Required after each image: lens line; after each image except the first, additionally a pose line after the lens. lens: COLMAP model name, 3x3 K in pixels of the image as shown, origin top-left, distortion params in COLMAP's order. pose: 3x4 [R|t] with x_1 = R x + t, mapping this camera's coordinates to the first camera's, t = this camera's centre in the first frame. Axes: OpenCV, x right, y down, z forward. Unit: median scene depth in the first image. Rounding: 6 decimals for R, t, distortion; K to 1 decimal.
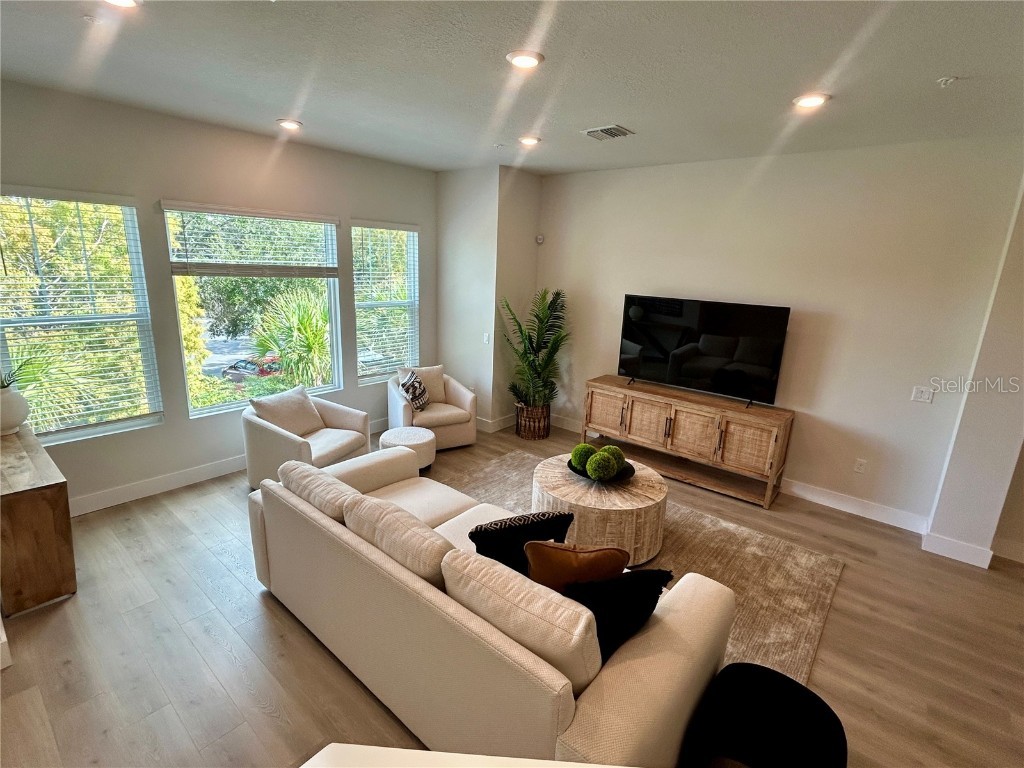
lens RADIAL K [[489.4, 0, 512.0], [0, 489.4, 384.0], [0, 0, 1]] dist [-0.002932, -0.000139]
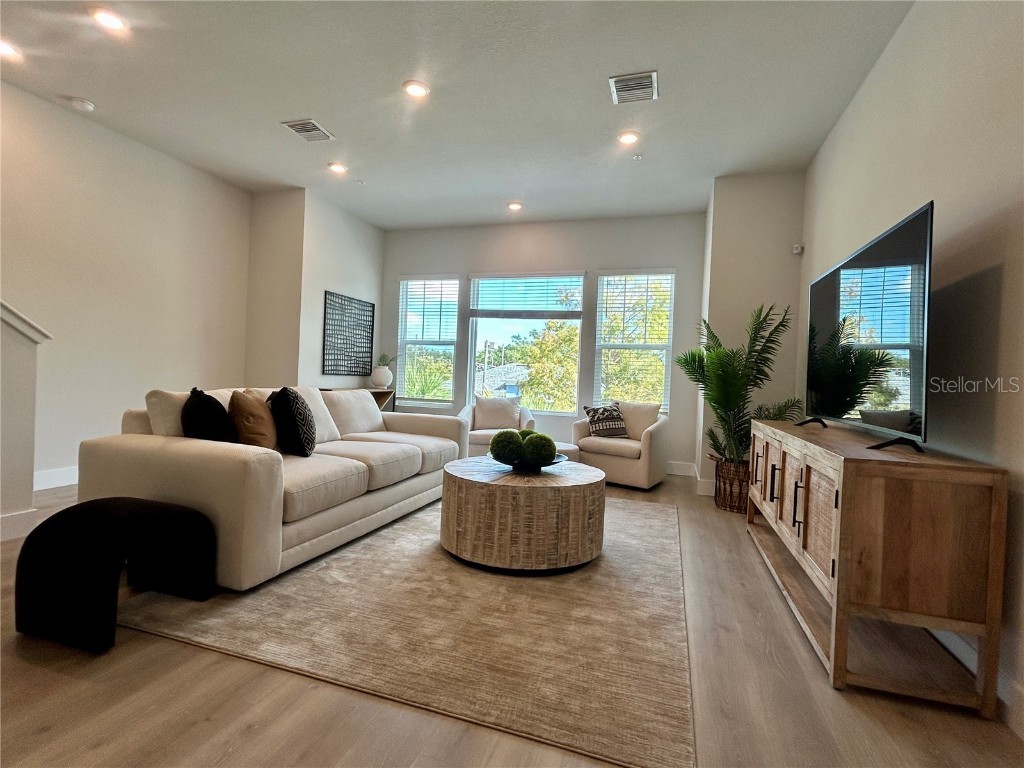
lens RADIAL K [[489.4, 0, 512.0], [0, 489.4, 384.0], [0, 0, 1]] dist [-0.002932, -0.000139]
pose [[0.374215, -0.011530, -0.927270, 0.763771], [-0.251702, 0.961123, -0.113529, 0.124563], [0.892530, 0.275880, 0.356765, 0.529626]]
